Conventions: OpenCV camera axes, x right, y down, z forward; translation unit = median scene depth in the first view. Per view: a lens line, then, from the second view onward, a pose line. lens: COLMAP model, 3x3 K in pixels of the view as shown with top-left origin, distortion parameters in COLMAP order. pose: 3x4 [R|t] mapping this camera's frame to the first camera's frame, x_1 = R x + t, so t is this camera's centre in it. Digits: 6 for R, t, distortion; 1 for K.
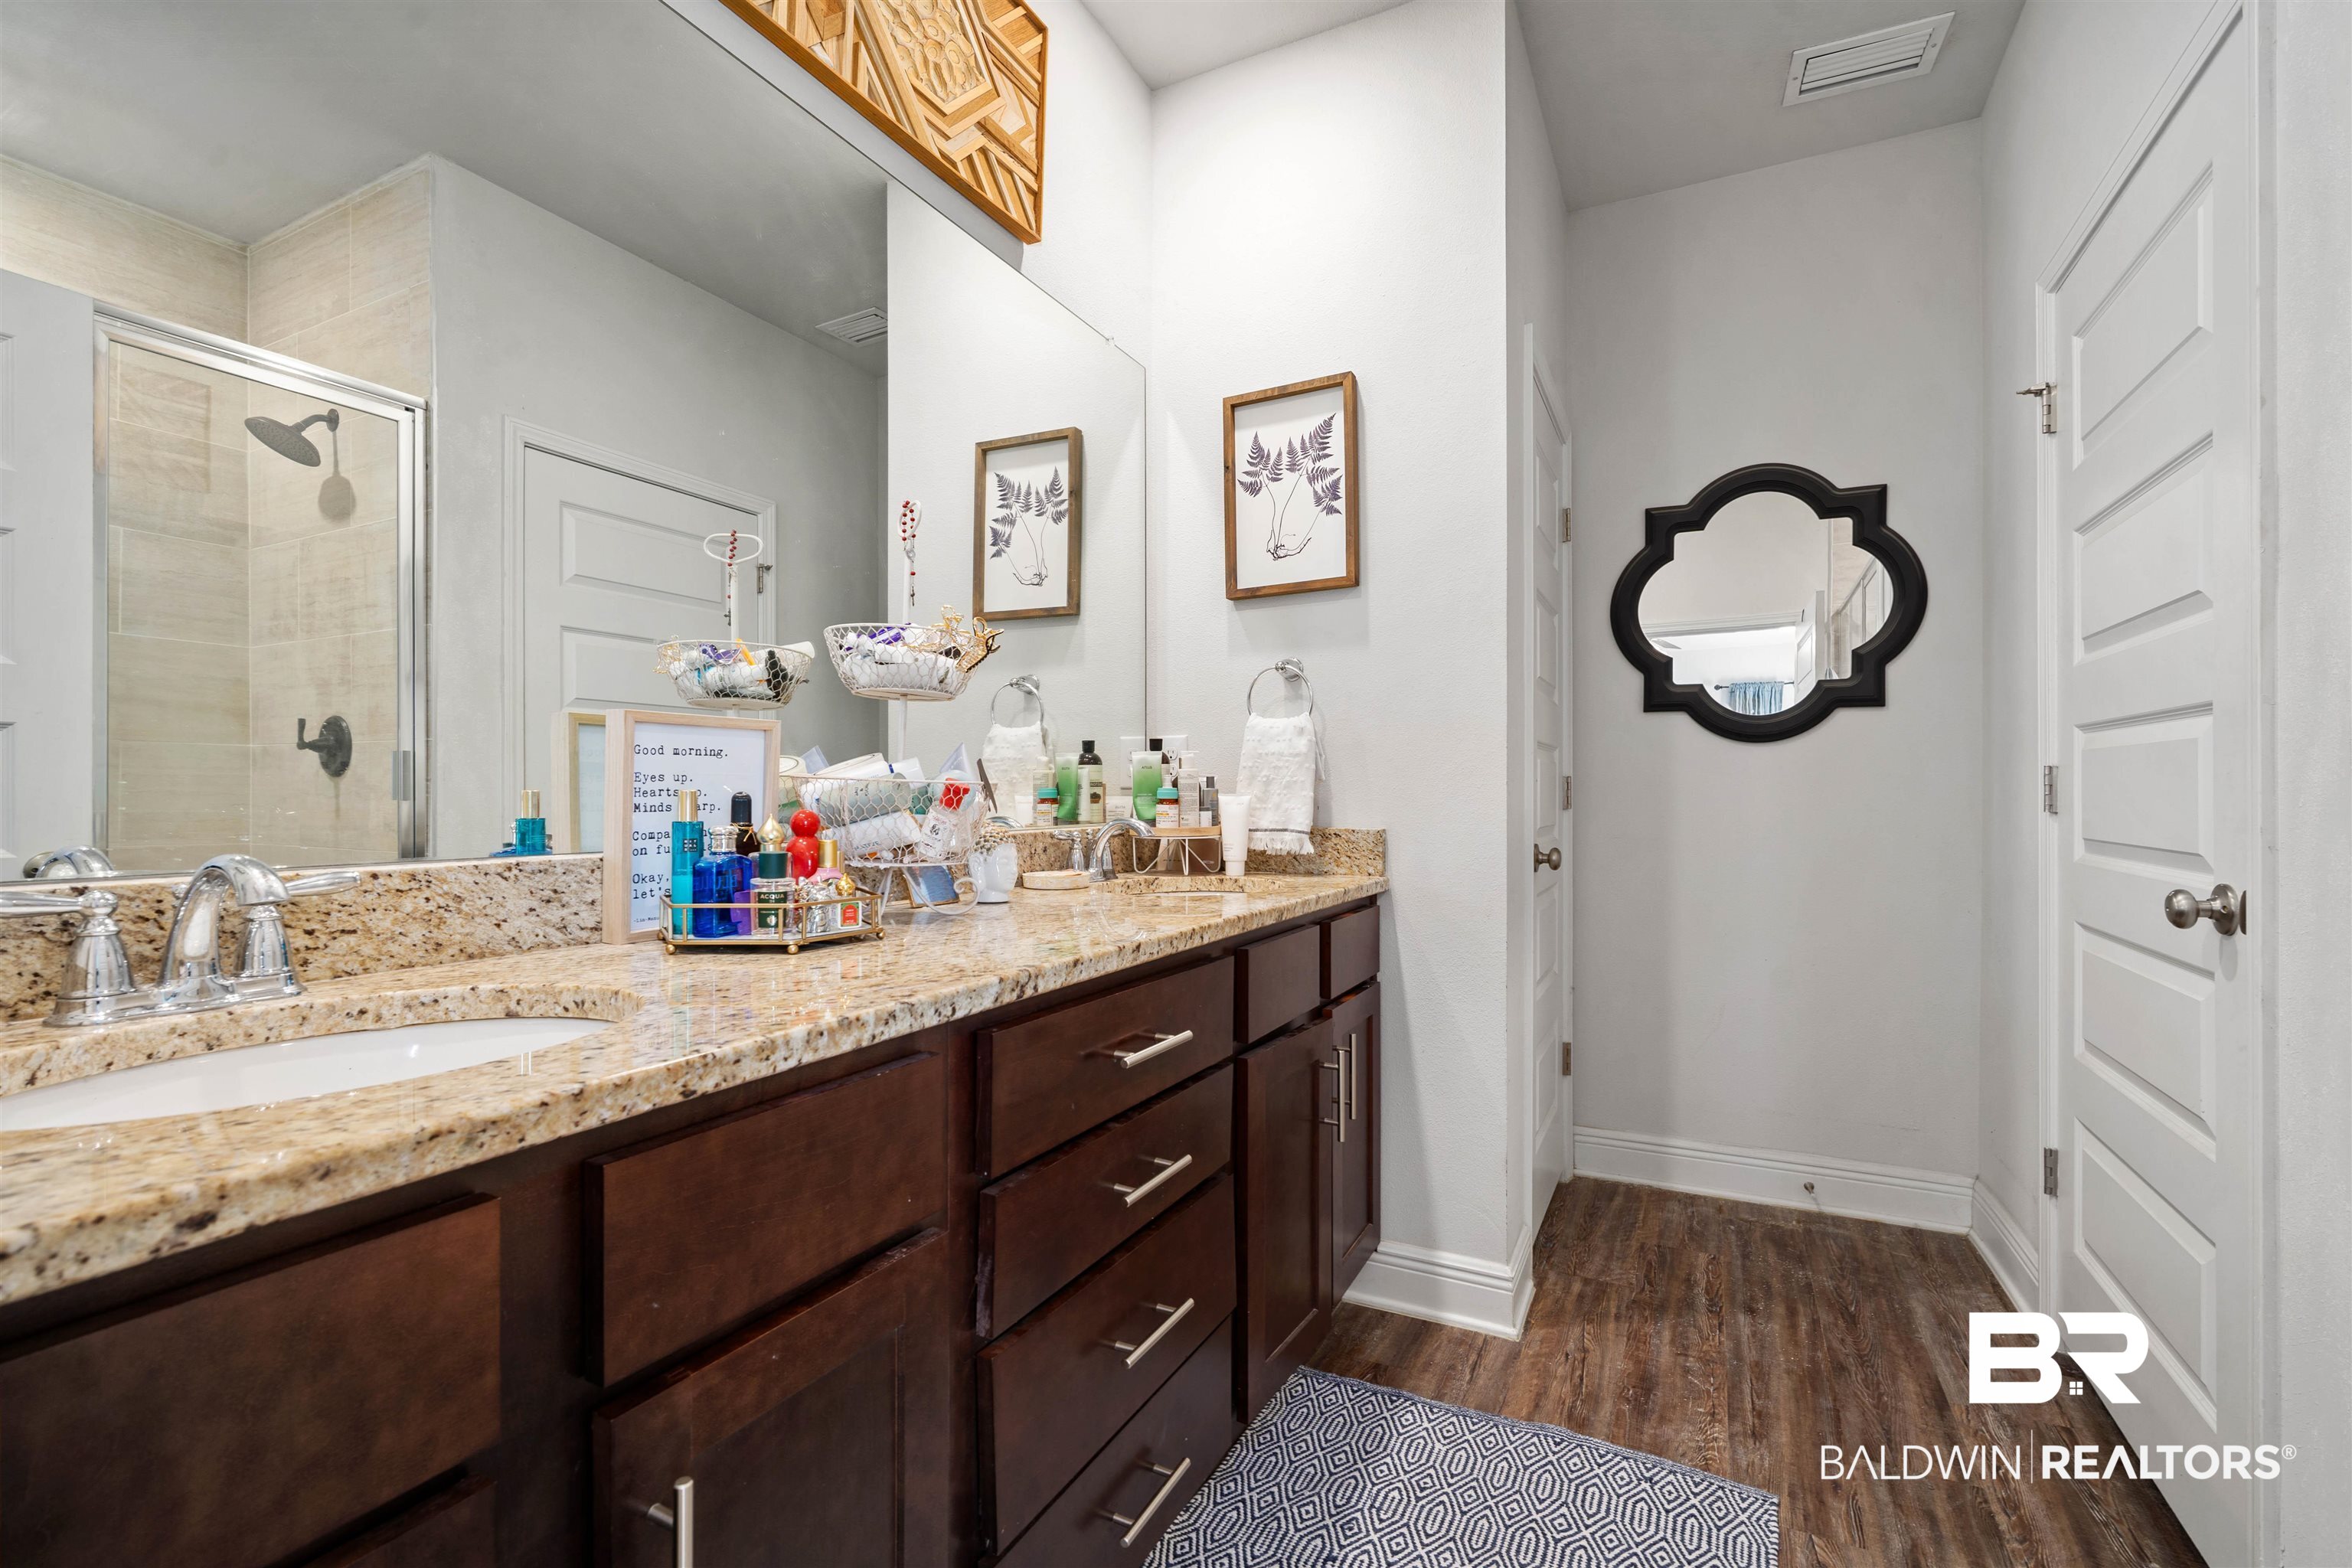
lens RADIAL K [[1023.8, 0, 1175.3], [0, 1023.8, 792.1], [0, 0, 1]] dist [-0.019060, -0.000214]
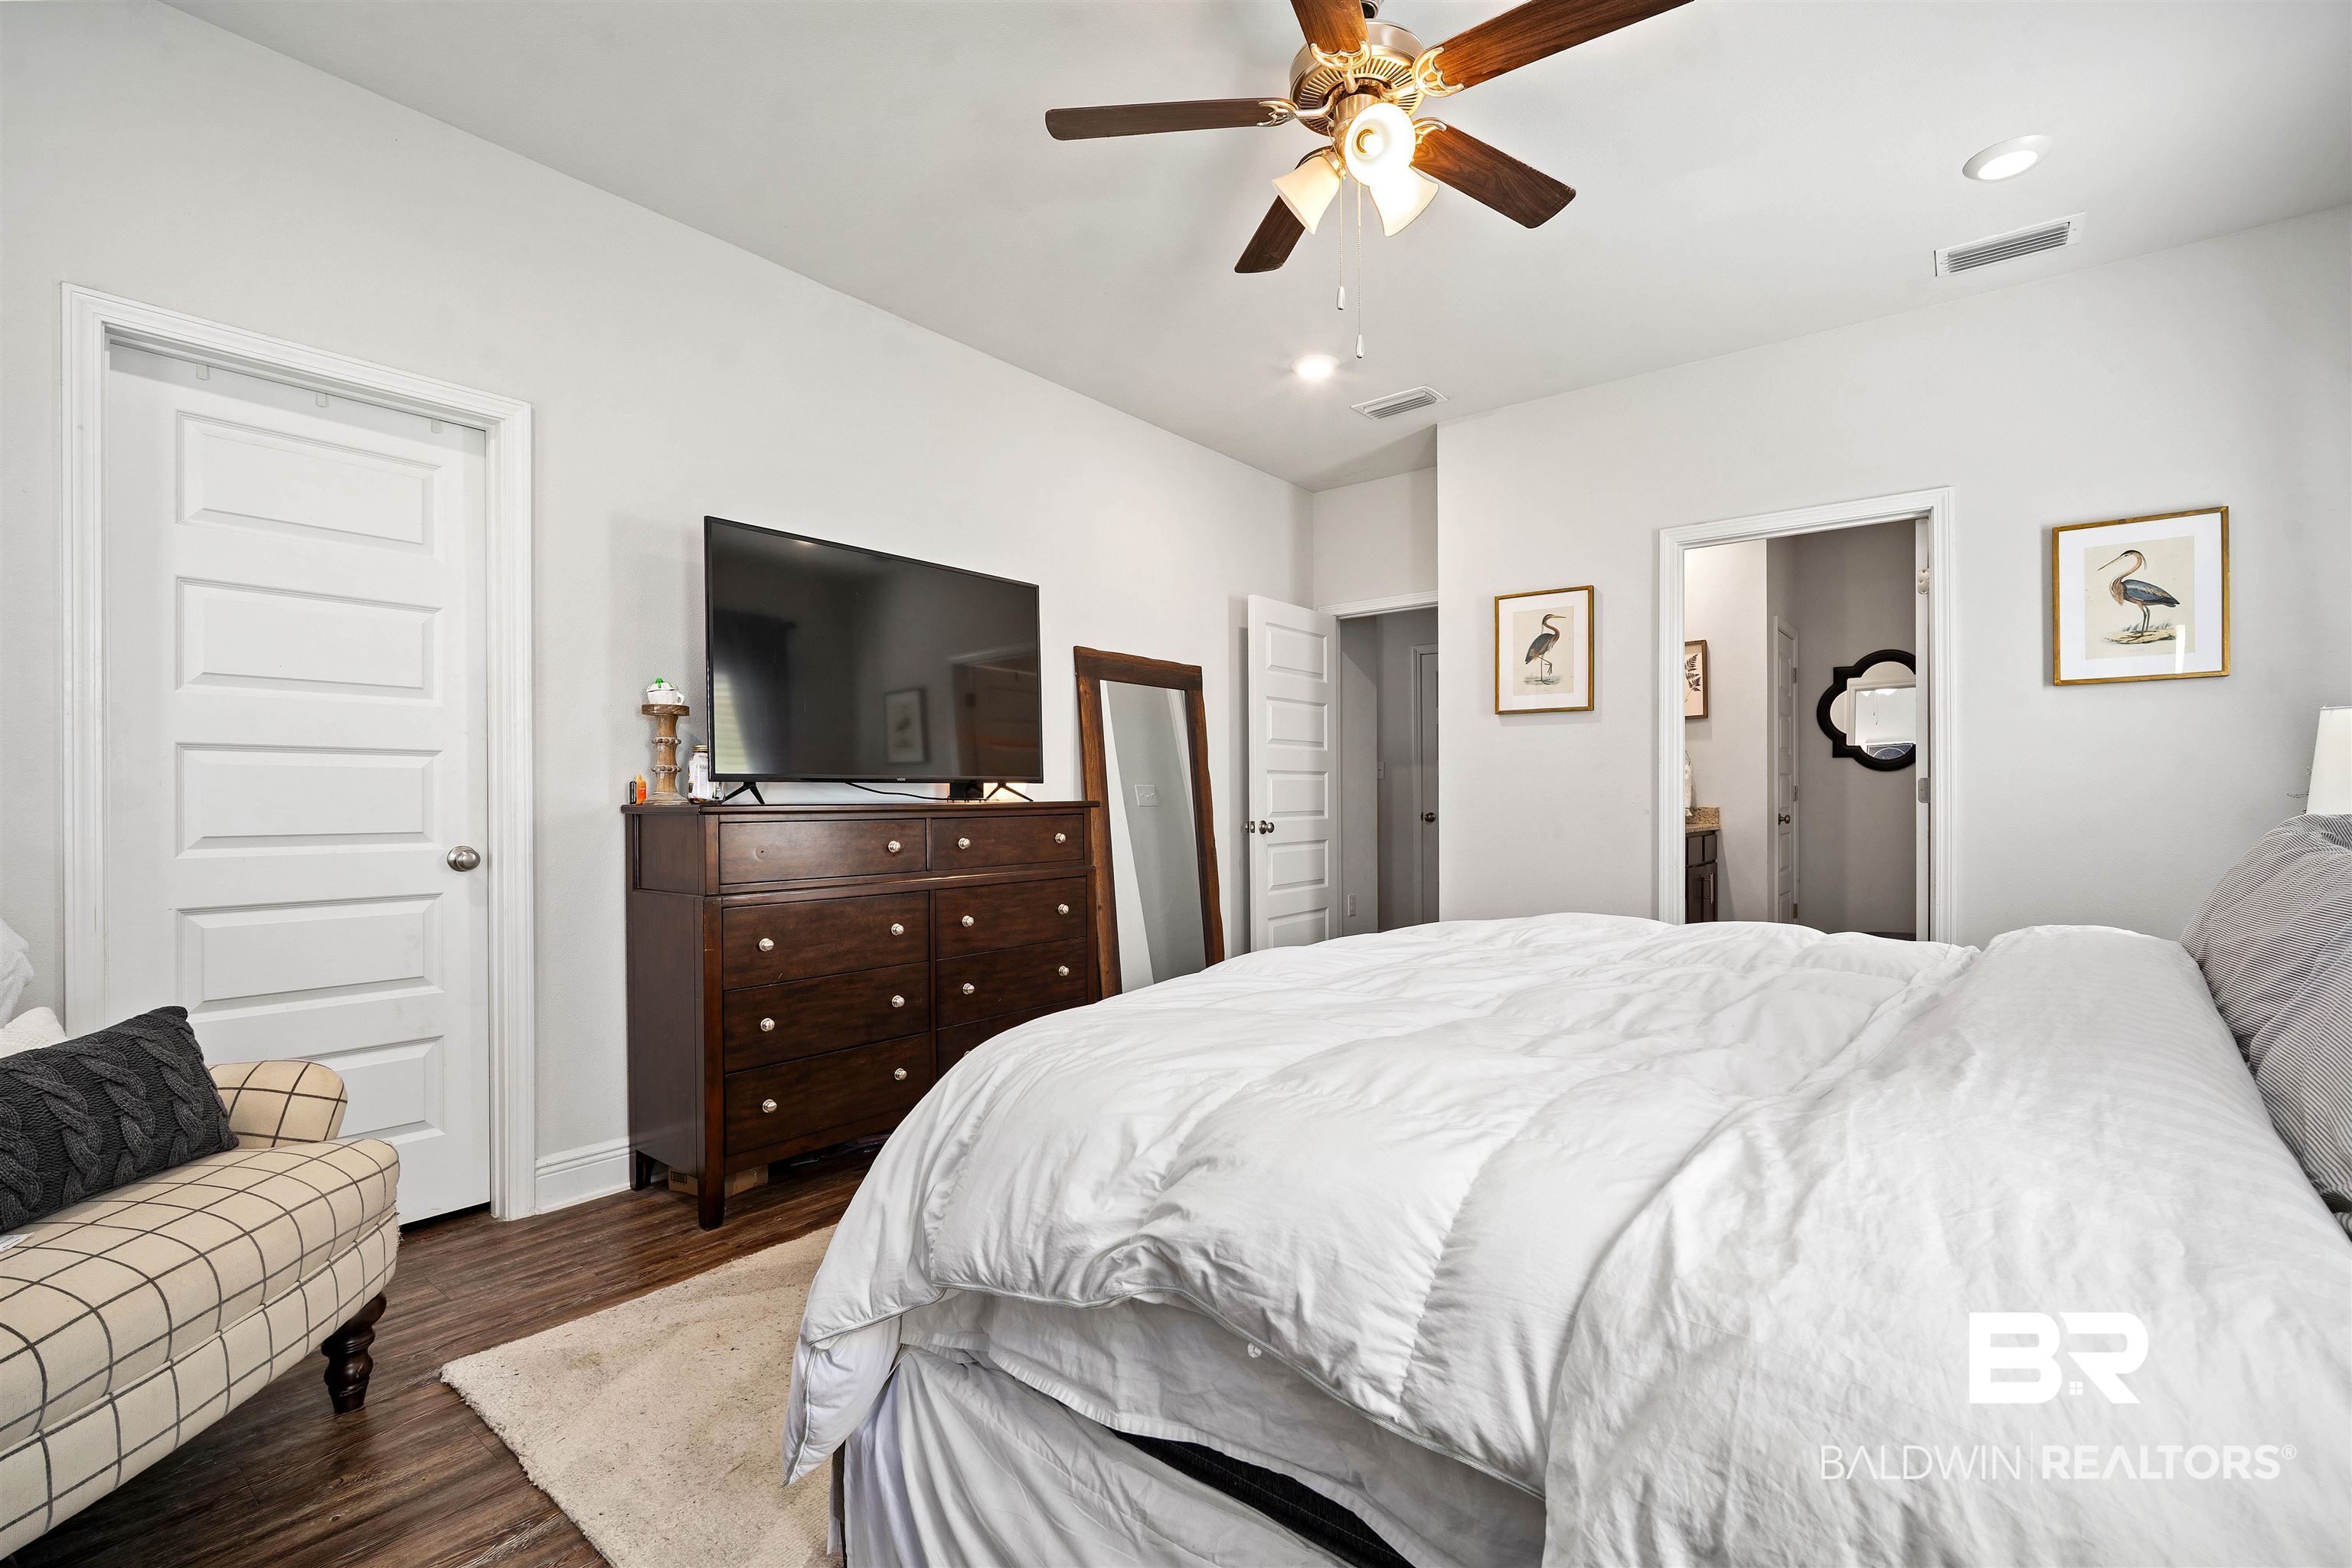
lens RADIAL K [[1023.8, 0, 1176.6], [0, 1023.8, 789.6], [0, 0, 1]] dist [-0.019060, -0.000214]
pose [[0.978888, -0.000819, -0.204395, -0.504390], [-0.000073, 0.999991, -0.004355, 0.001771], [0.204397, 0.004278, 0.978879, -1.505238]]
